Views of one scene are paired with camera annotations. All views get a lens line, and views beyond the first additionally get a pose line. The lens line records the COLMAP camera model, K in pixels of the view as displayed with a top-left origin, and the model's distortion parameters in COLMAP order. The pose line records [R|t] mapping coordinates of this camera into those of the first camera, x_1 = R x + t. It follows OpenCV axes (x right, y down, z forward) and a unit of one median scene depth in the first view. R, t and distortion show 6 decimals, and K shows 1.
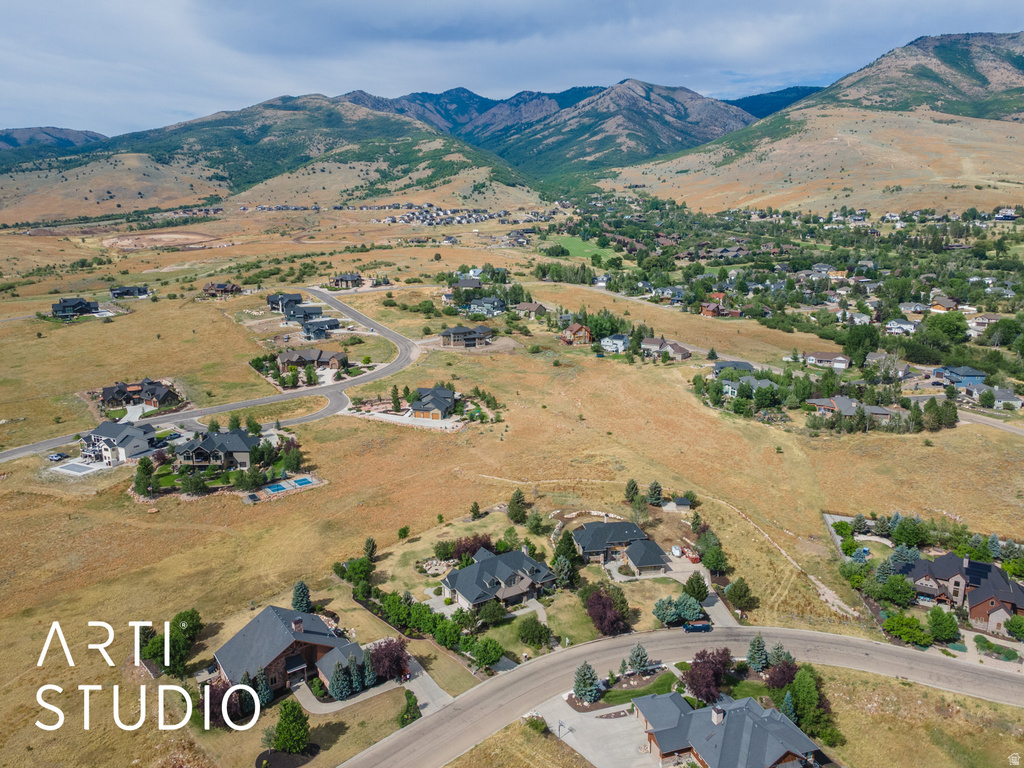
lens RADIAL K [[759.6, 0, 502.0], [0, 759.6, 385.6], [0, 0, 1]] dist [0.054486, -0.008297]
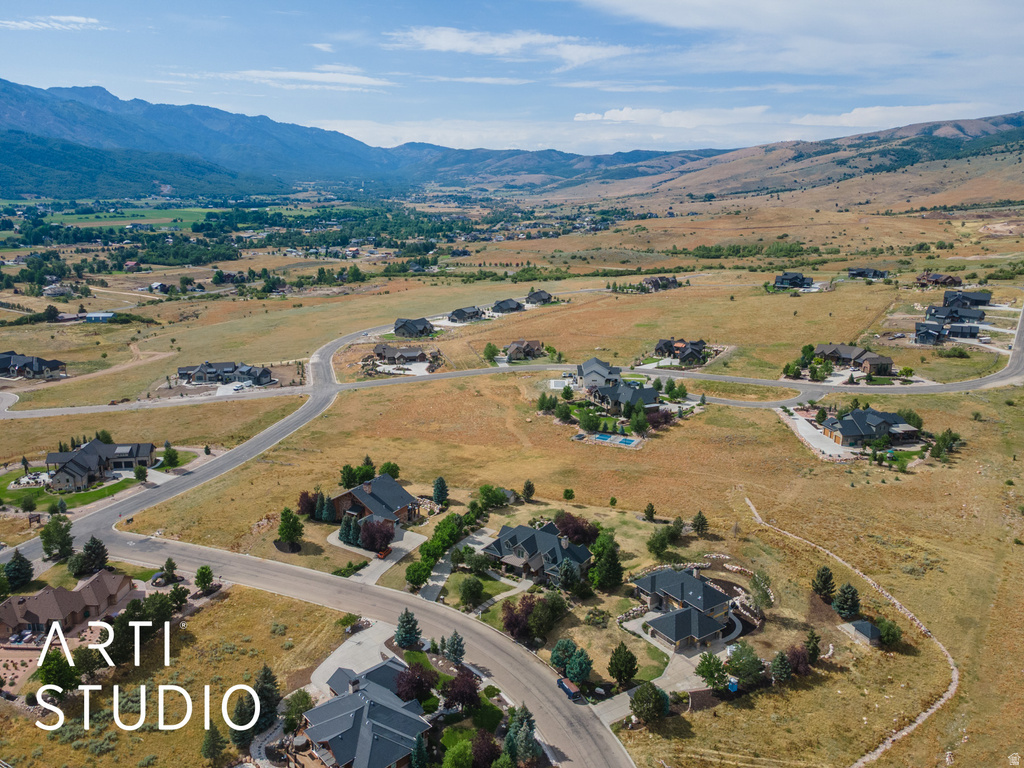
lens RADIAL K [[744.9, 0, 502.9], [0, 744.9, 385.3], [0, 0, 1]] dist [0.047157, 0.009262]
pose [[0.404107, 0.244278, -0.881491, 0.786340], [-0.223287, 0.960872, 0.163914, -0.115665], [0.887040, 0.130587, 0.442839, 0.467628]]
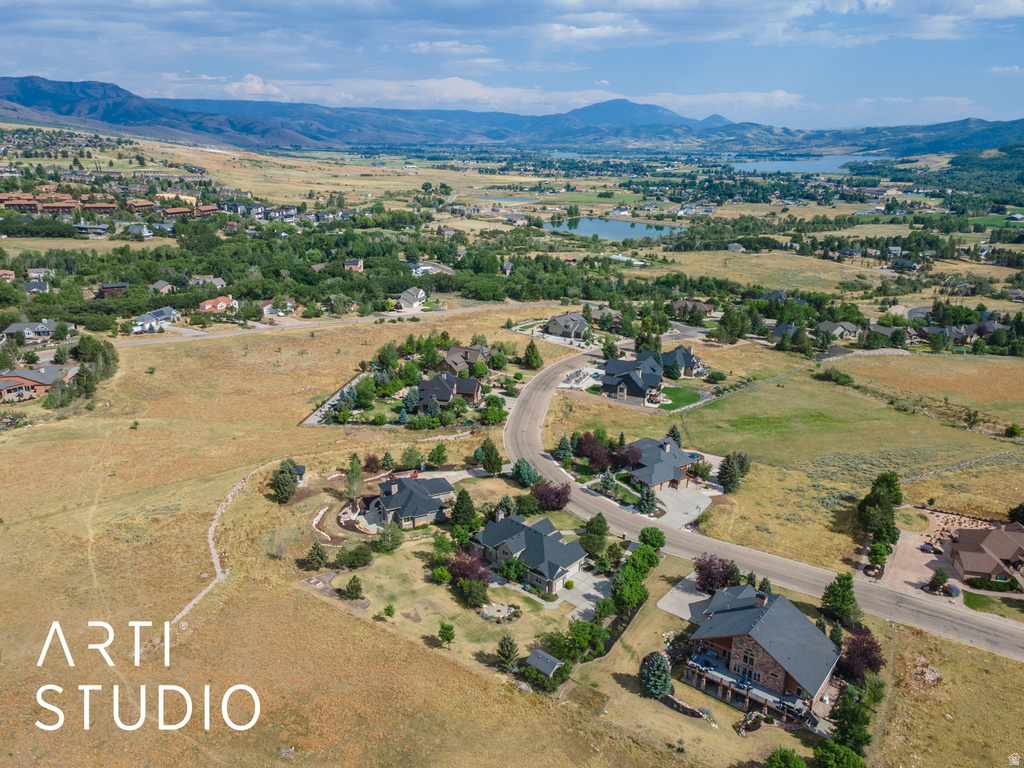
lens RADIAL K [[744.9, 0, 508.3], [0, 744.9, 382.6], [0, 0, 1]] dist [0.051037, 0.000226]
pose [[-0.279136, -0.306534, 0.910011, -0.741017], [0.214604, 0.903796, 0.370268, -0.263897], [-0.935964, 0.298647, -0.186499, 1.095229]]
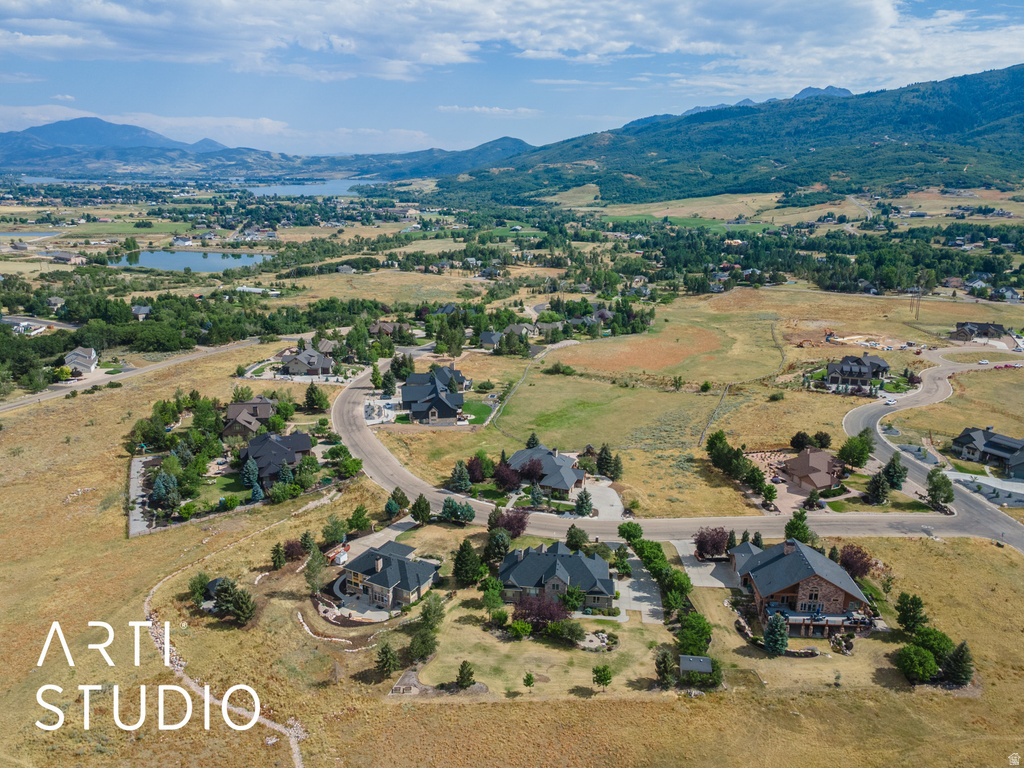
lens RADIAL K [[744.9, 0, 502.9], [0, 744.9, 385.3], [0, 0, 1]] dist [0.047157, 0.009262]
pose [[-0.783946, -0.180847, 0.593905, -0.433866], [0.141725, 0.879240, 0.454808, -0.357571], [-0.604436, 0.440716, -0.663646, 1.487547]]
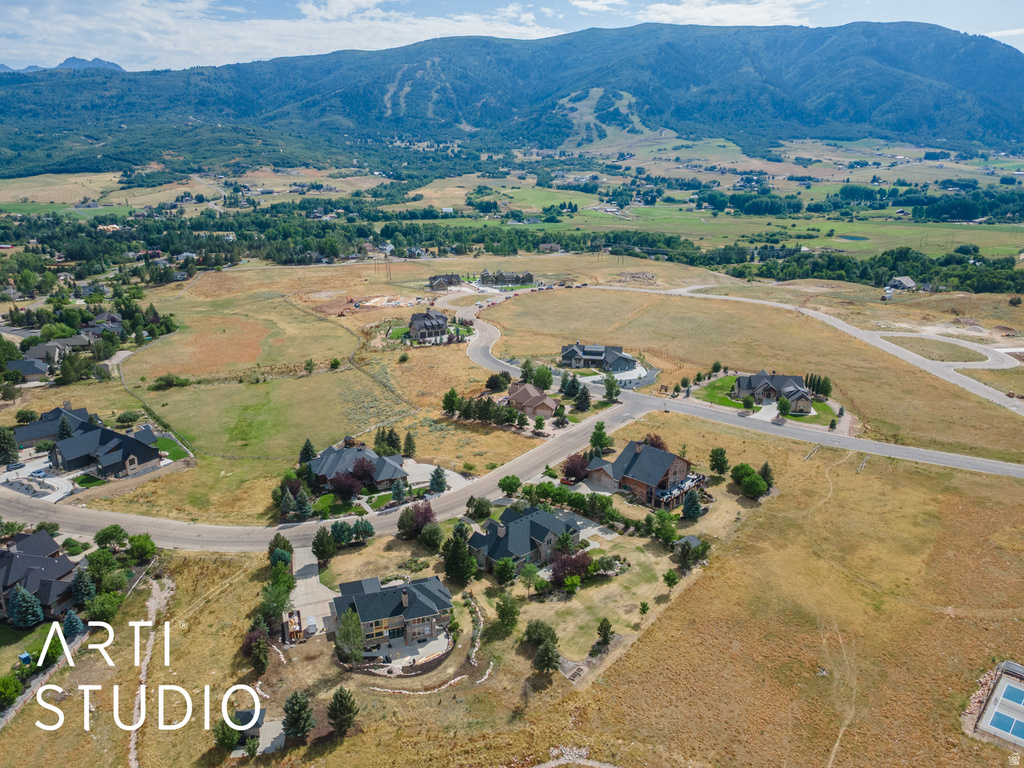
lens RADIAL K [[744.9, 0, 502.9], [0, 744.9, 385.3], [0, 0, 1]] dist [0.047157, 0.009262]
pose [[-0.983912, 0.050704, -0.171308, 0.172275], [-0.046196, 0.854062, 0.518117, -0.393267], [0.172578, 0.517695, -0.837979, 1.639782]]
